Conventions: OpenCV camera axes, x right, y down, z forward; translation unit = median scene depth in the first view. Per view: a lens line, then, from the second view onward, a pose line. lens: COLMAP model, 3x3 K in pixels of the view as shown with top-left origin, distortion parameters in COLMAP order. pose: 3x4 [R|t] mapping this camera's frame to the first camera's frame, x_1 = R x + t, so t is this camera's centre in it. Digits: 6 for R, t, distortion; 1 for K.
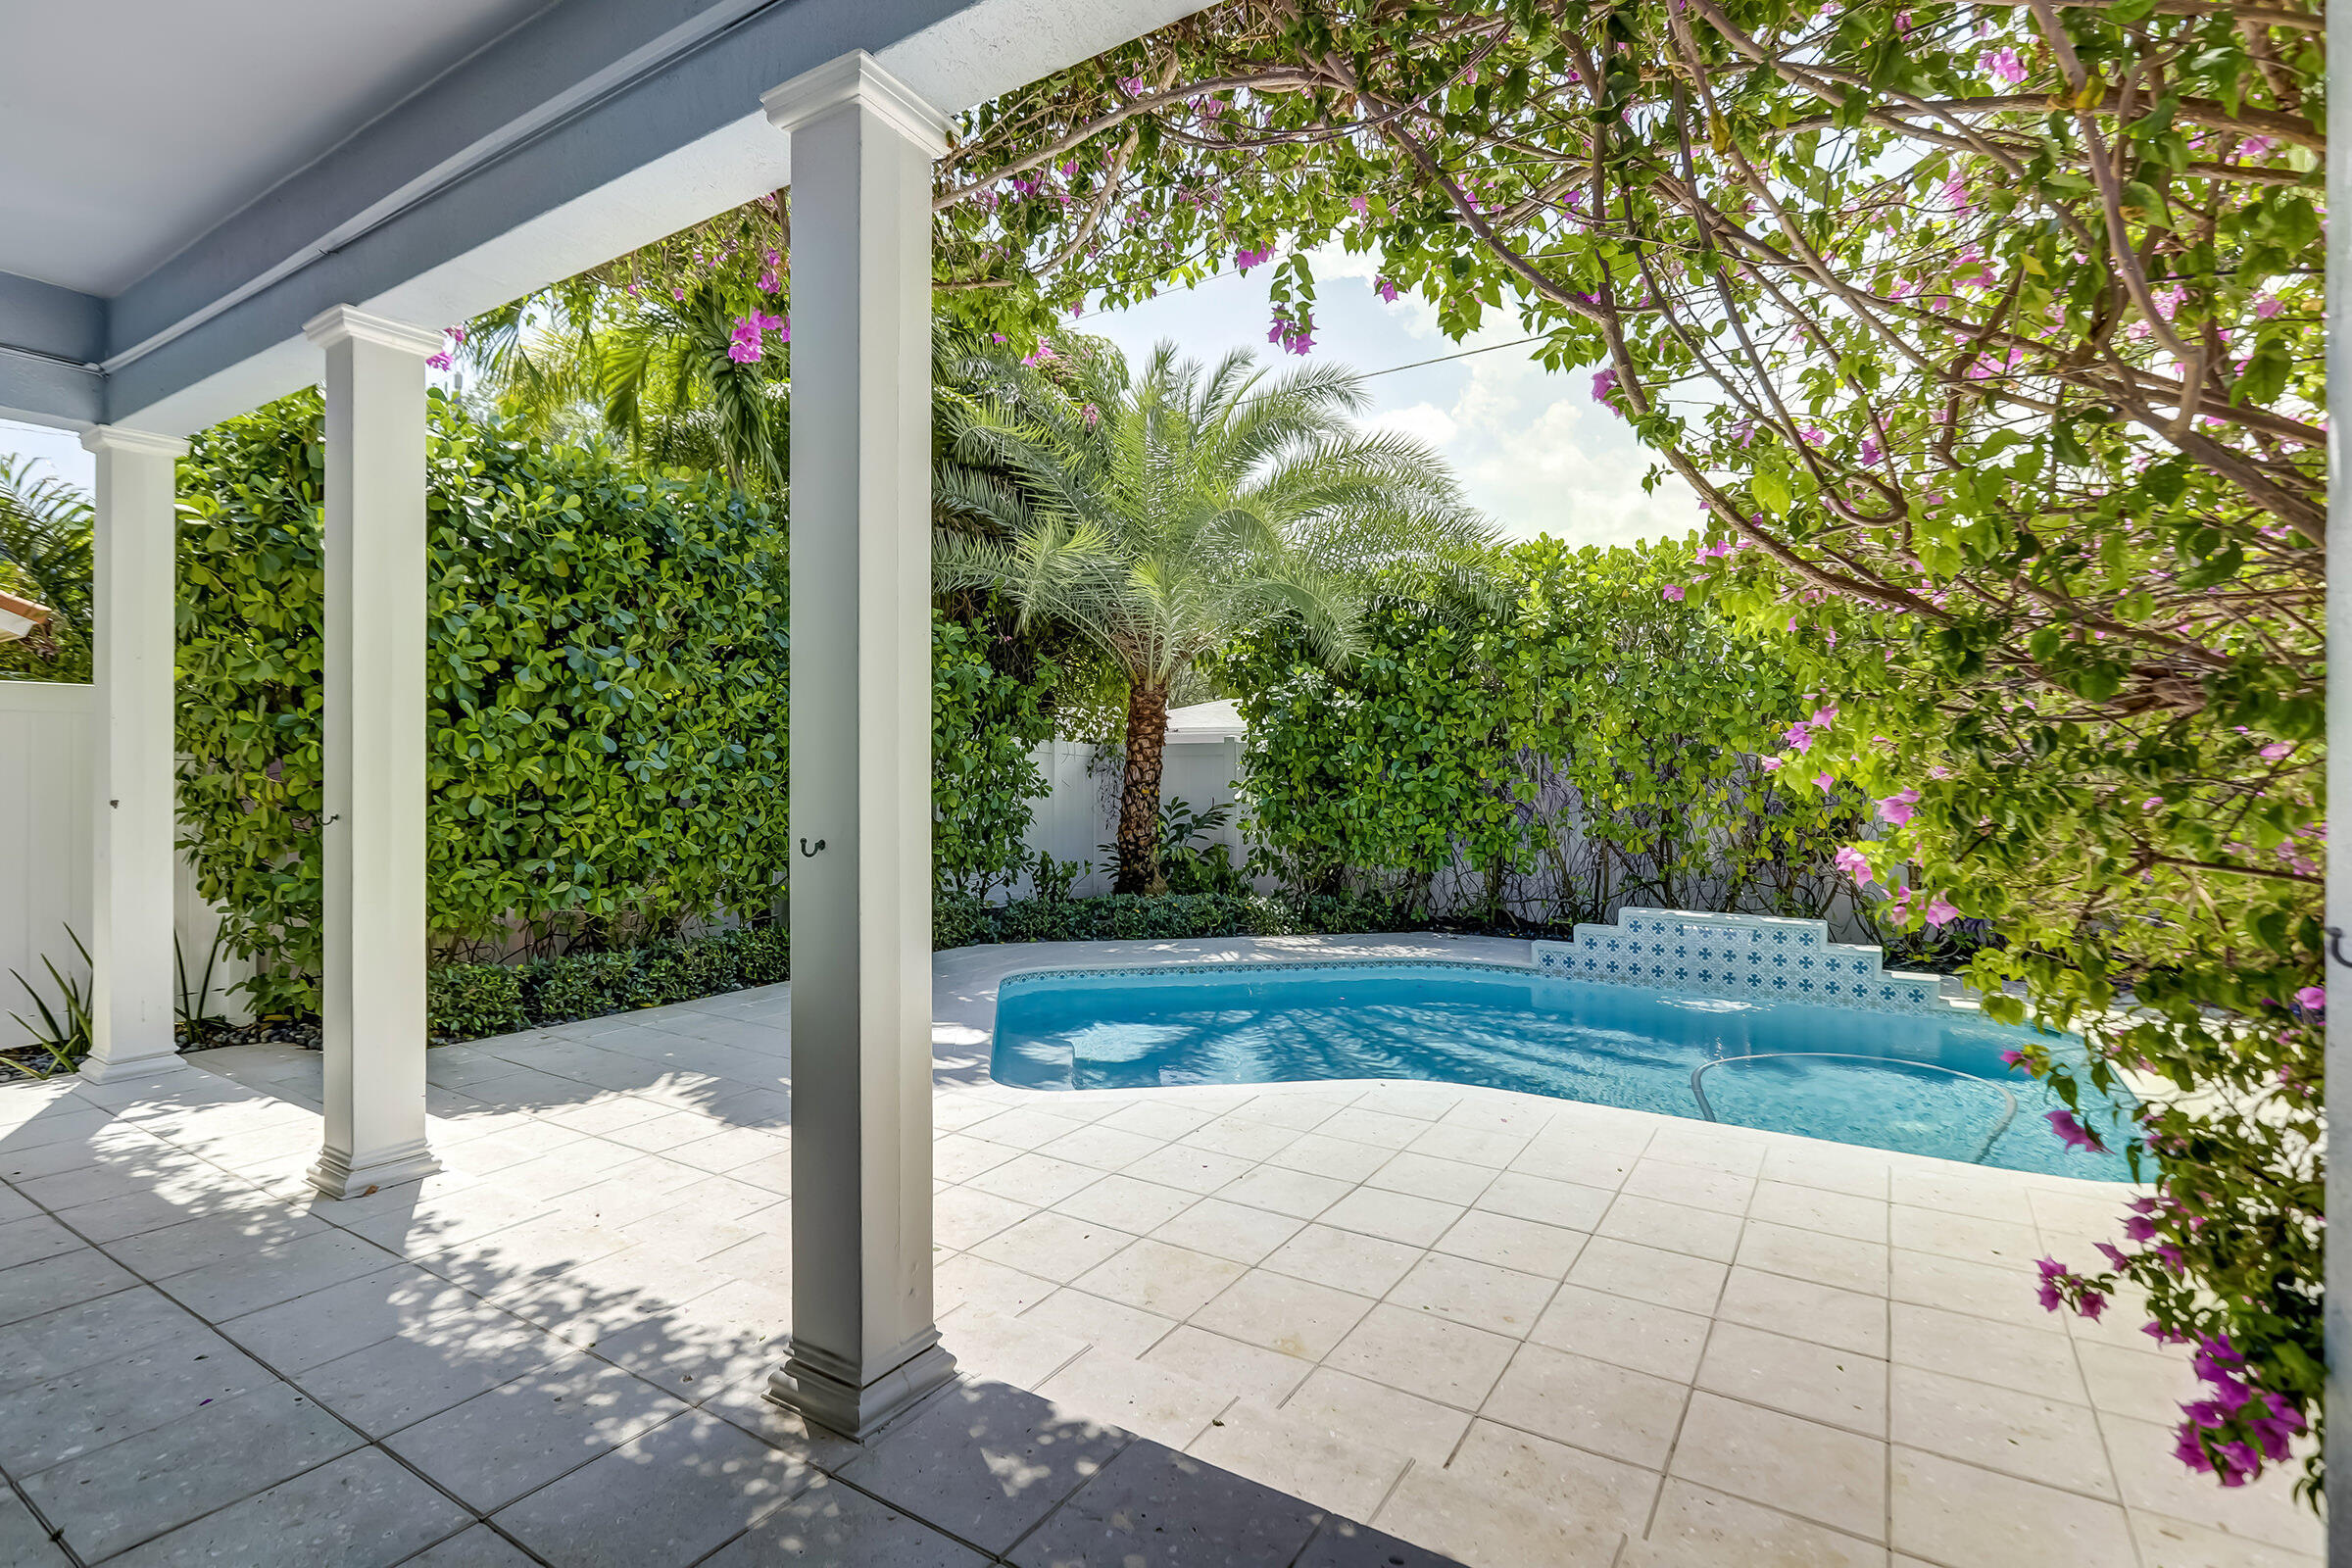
lens RADIAL K [[1147.8, 0, 1150.8], [0, 1147.8, 781.9], [0, 0, 1]] dist [0.004992, 0.004836]
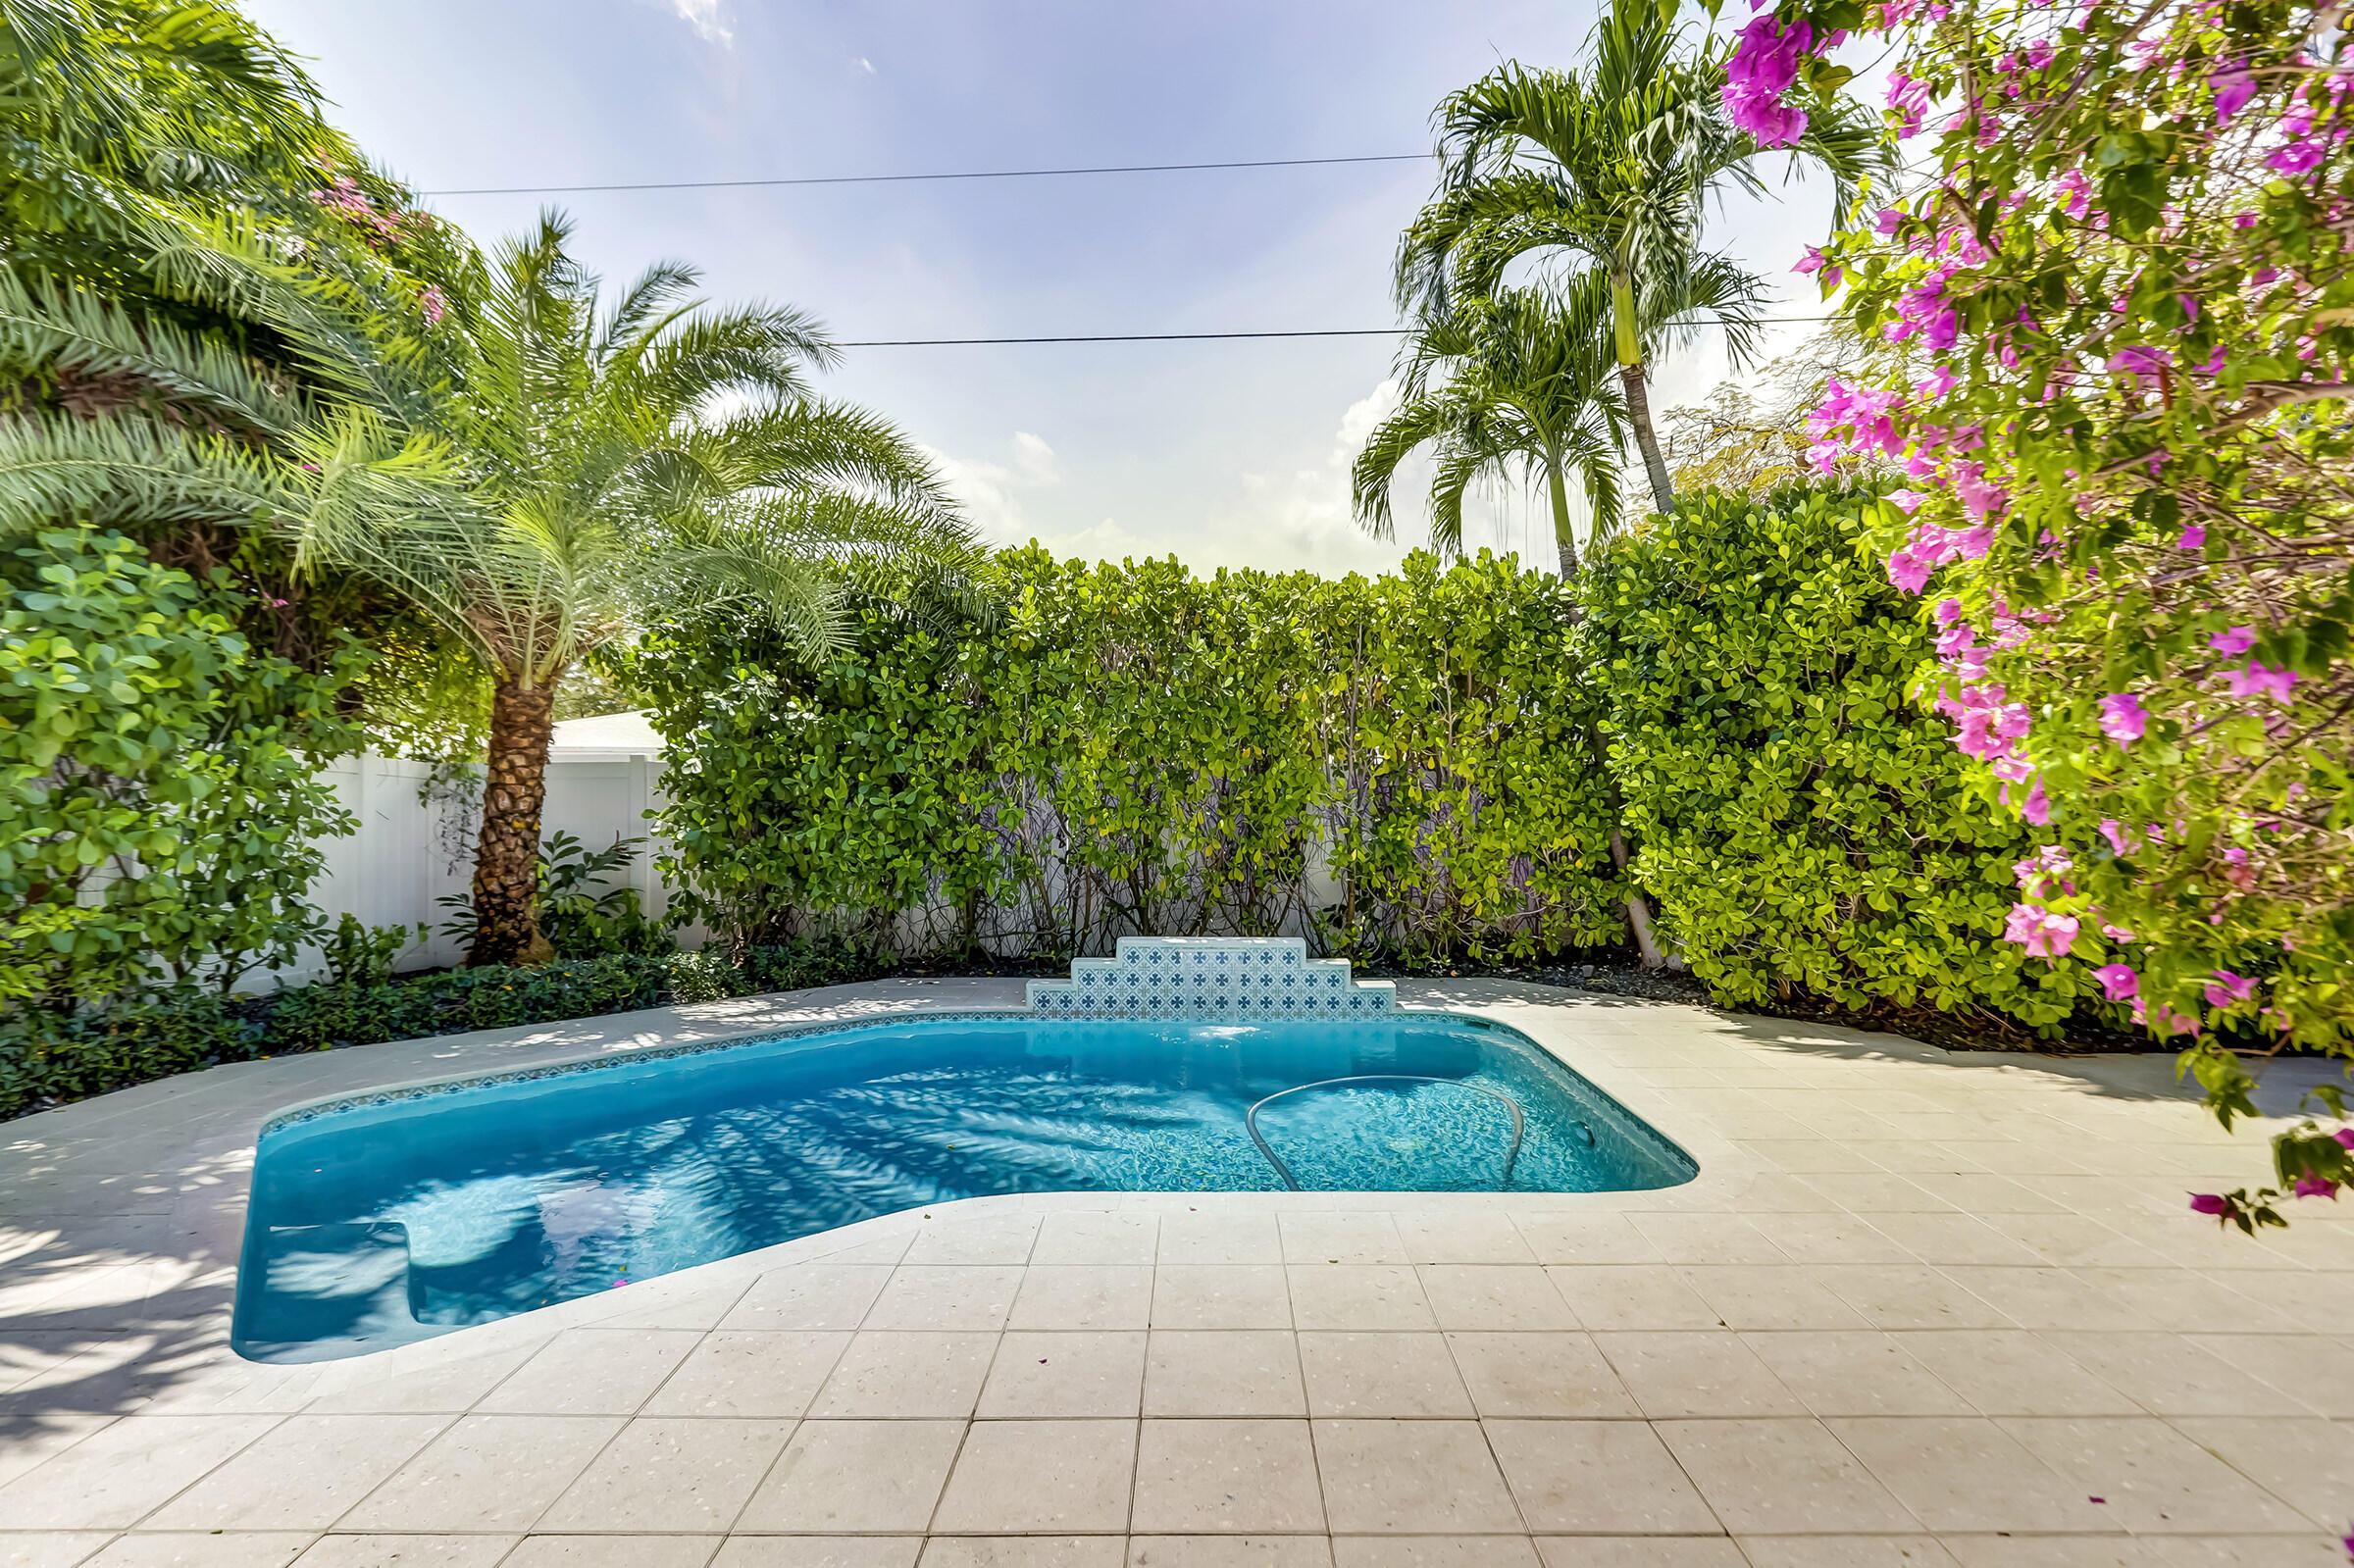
lens RADIAL K [[1109.6, 0, 1224.4], [0, 1109.6, 785.0], [0, 0, 1]] dist [-0.002094, 0.002921]
pose [[0.835775, 0.002166, 0.549068, -0.018826], [0.009357, 0.999791, -0.018188, -0.000091], [-0.548993, 0.020338, 0.835579, 0.156182]]
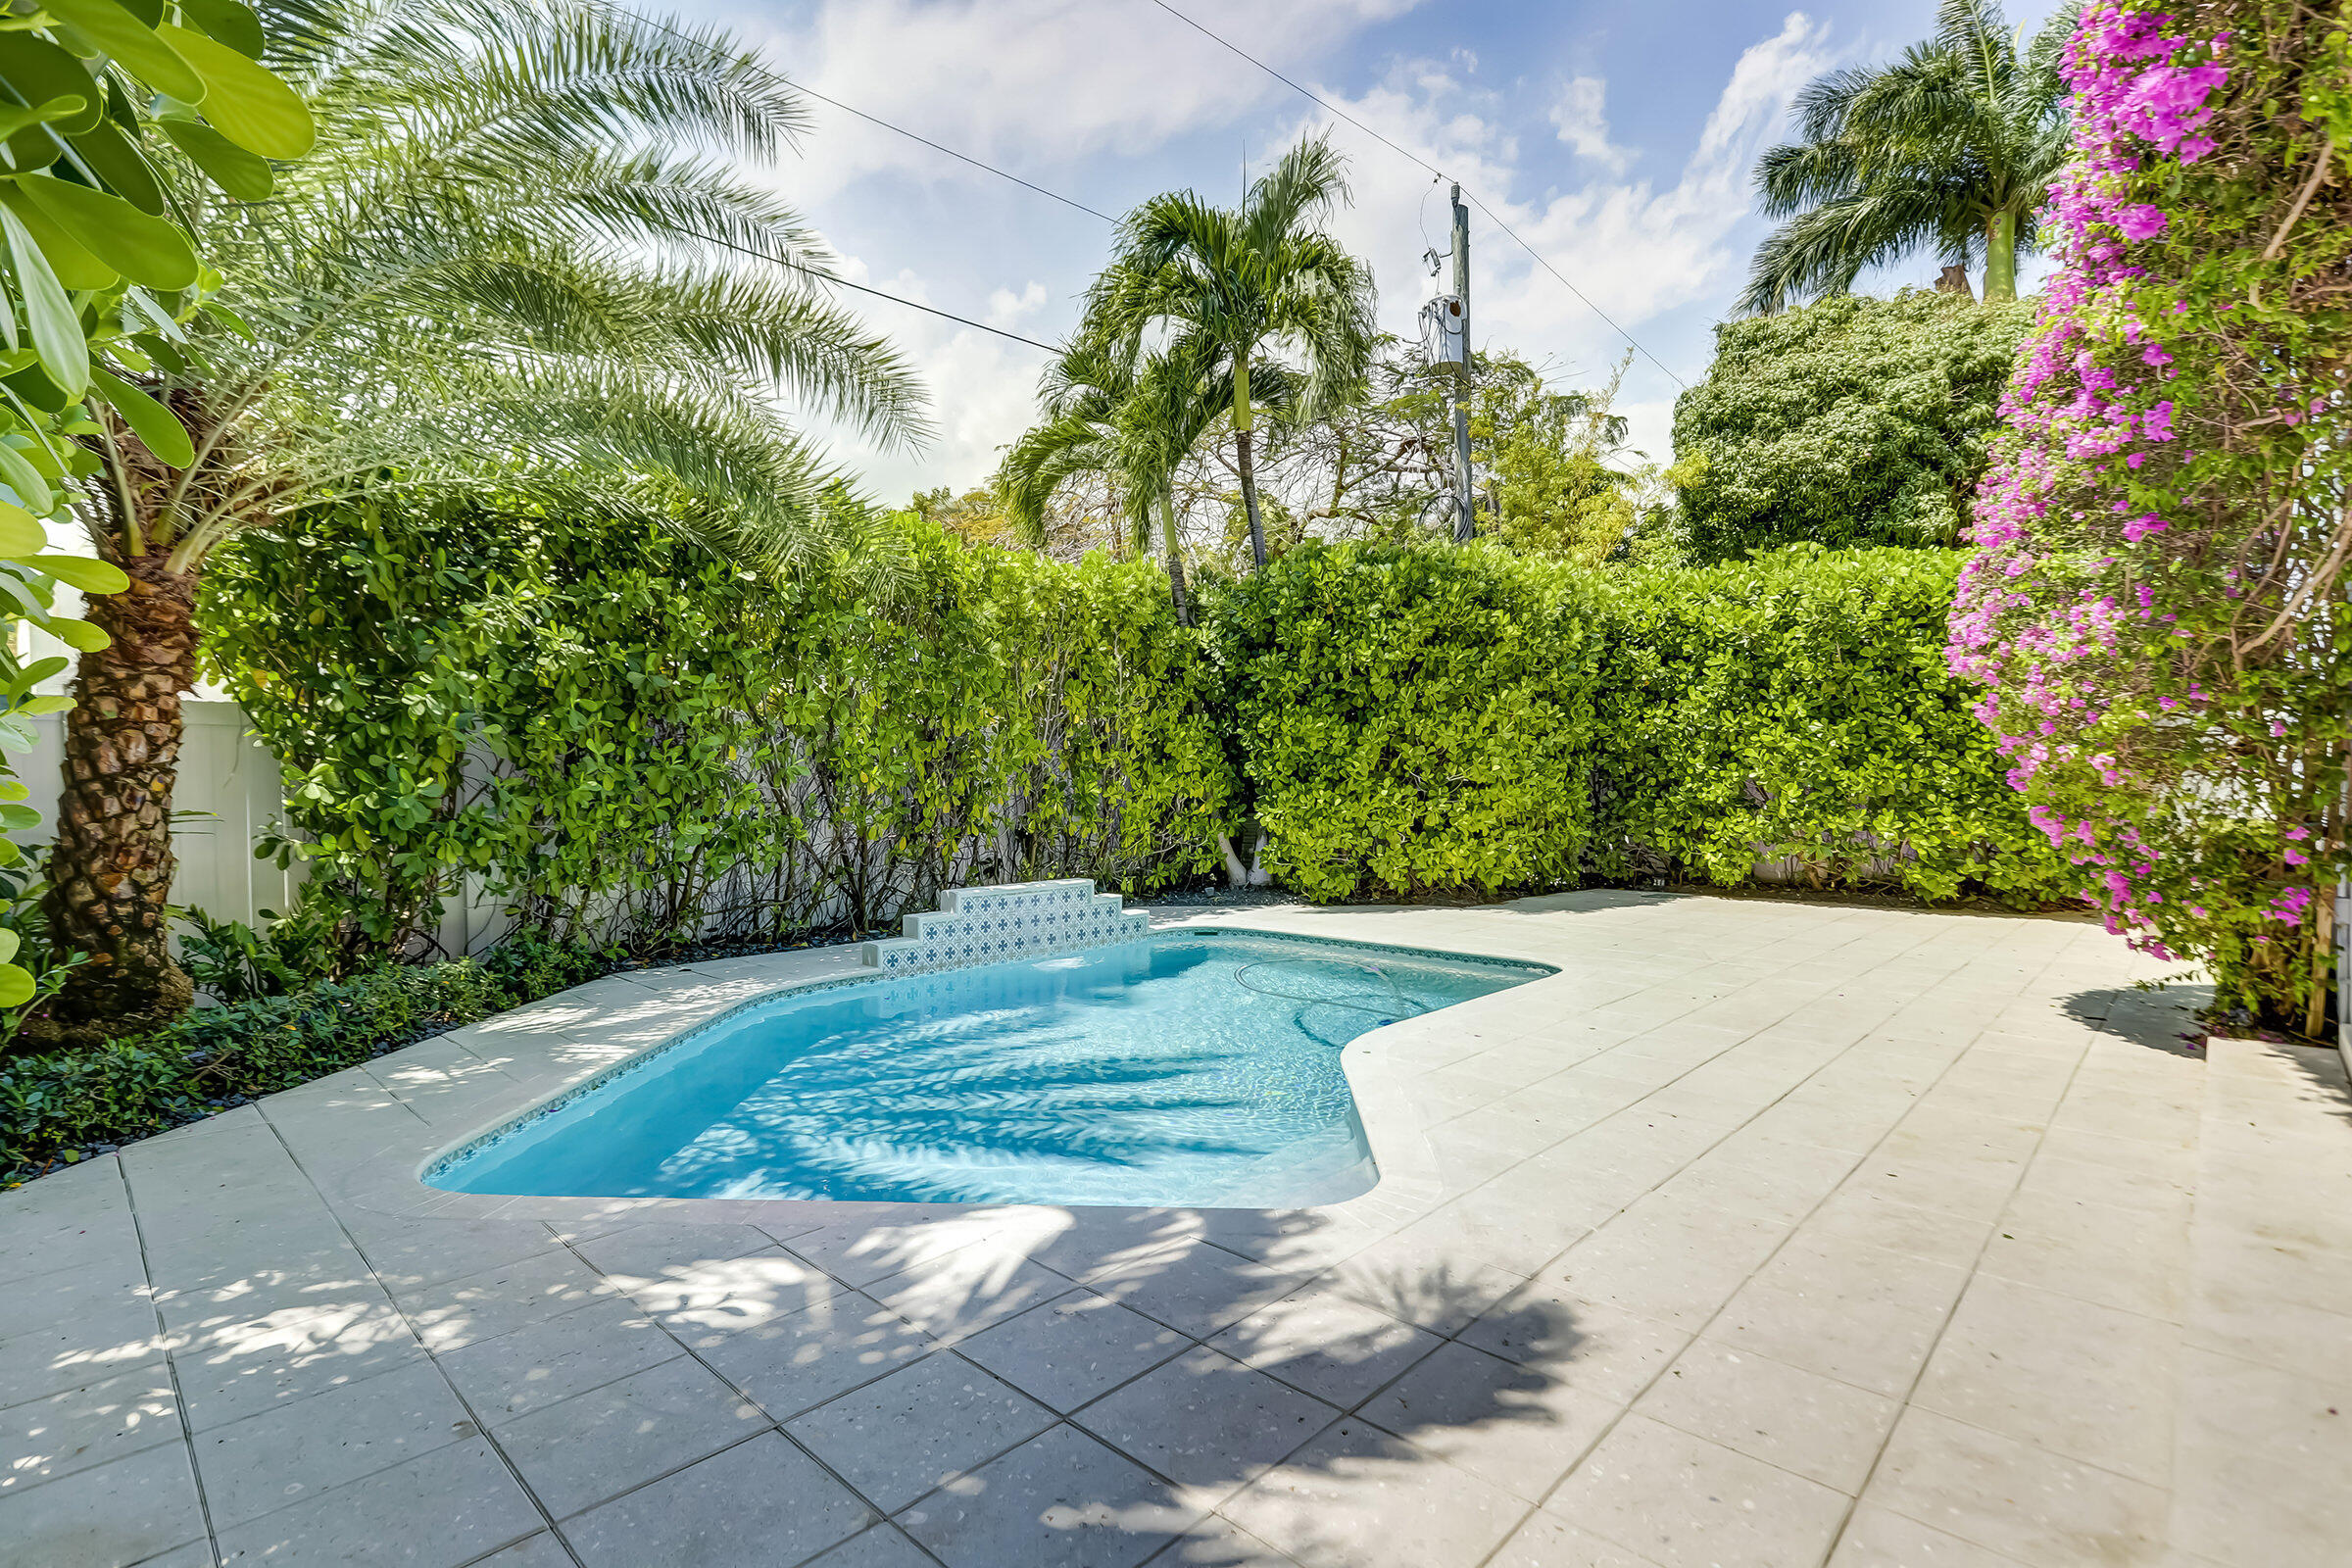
lens RADIAL K [[1147.8, 0, 1171.5], [0, 1147.8, 773.8], [0, 0, 1]] dist [0.004992, 0.004836]
pose [[0.155113, -0.001229, 0.987896, -0.446733], [0.022139, 0.999752, -0.002232, 0.014625], [-0.987649, 0.022218, 0.155102, 0.571602]]
